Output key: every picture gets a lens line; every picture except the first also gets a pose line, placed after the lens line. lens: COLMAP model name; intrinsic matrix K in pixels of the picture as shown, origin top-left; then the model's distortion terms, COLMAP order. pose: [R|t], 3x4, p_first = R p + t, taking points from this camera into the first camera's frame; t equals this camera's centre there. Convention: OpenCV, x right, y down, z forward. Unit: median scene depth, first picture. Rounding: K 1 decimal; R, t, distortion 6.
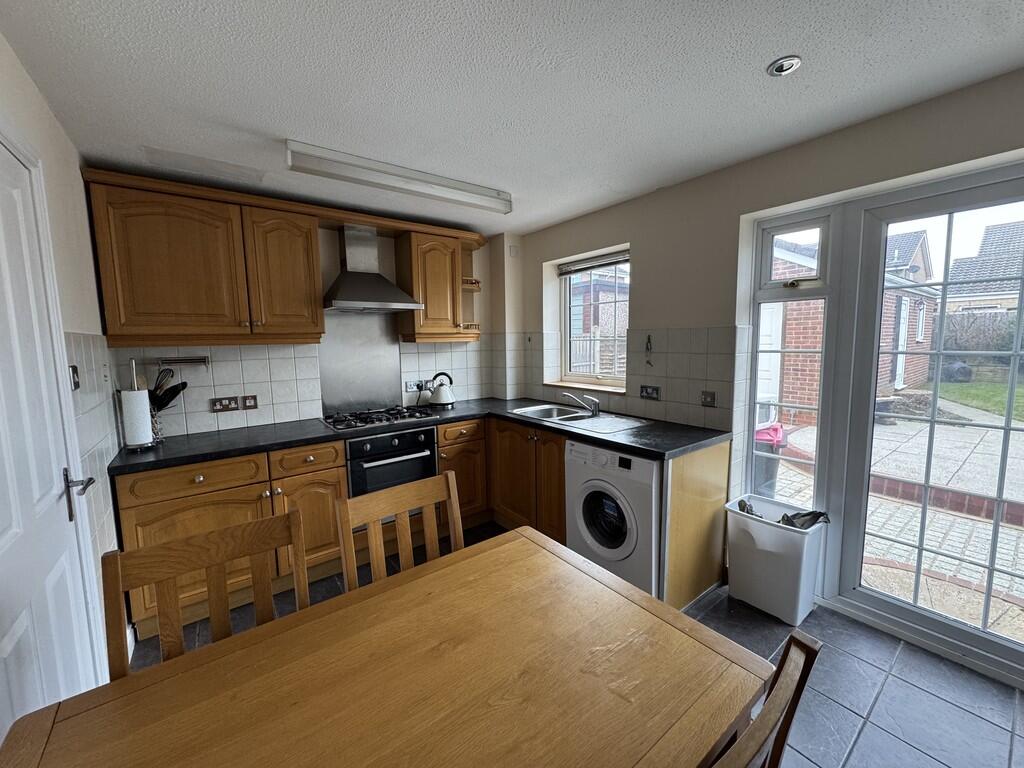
lens RADIAL K [[404.8, 0, 516.9], [0, 404.8, 383.8], [0, 0, 1]] dist [0.001910, -0.003192]
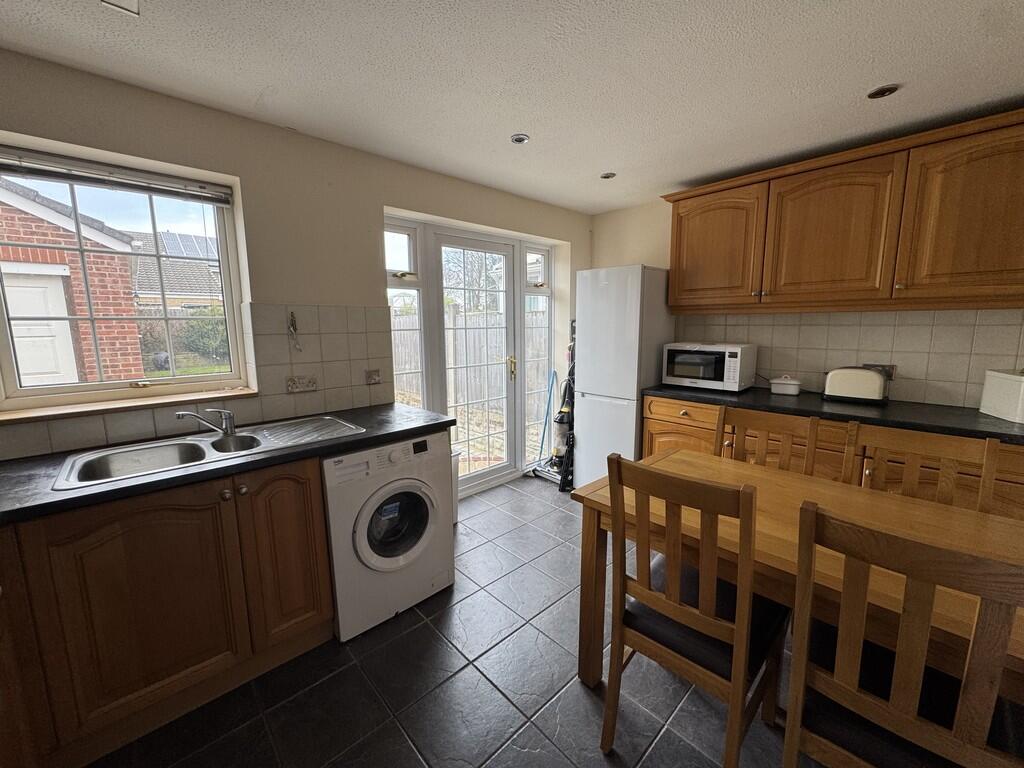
lens RADIAL K [[404.8, 0, 510.1], [0, 404.8, 380.7], [0, 0, 1]] dist [0.001910, -0.003192]
pose [[-0.099084, -0.122566, 0.987502, -0.199800], [0.121390, 0.983485, 0.134247, -0.016718], [-0.987647, 0.133174, -0.082570, 0.258525]]
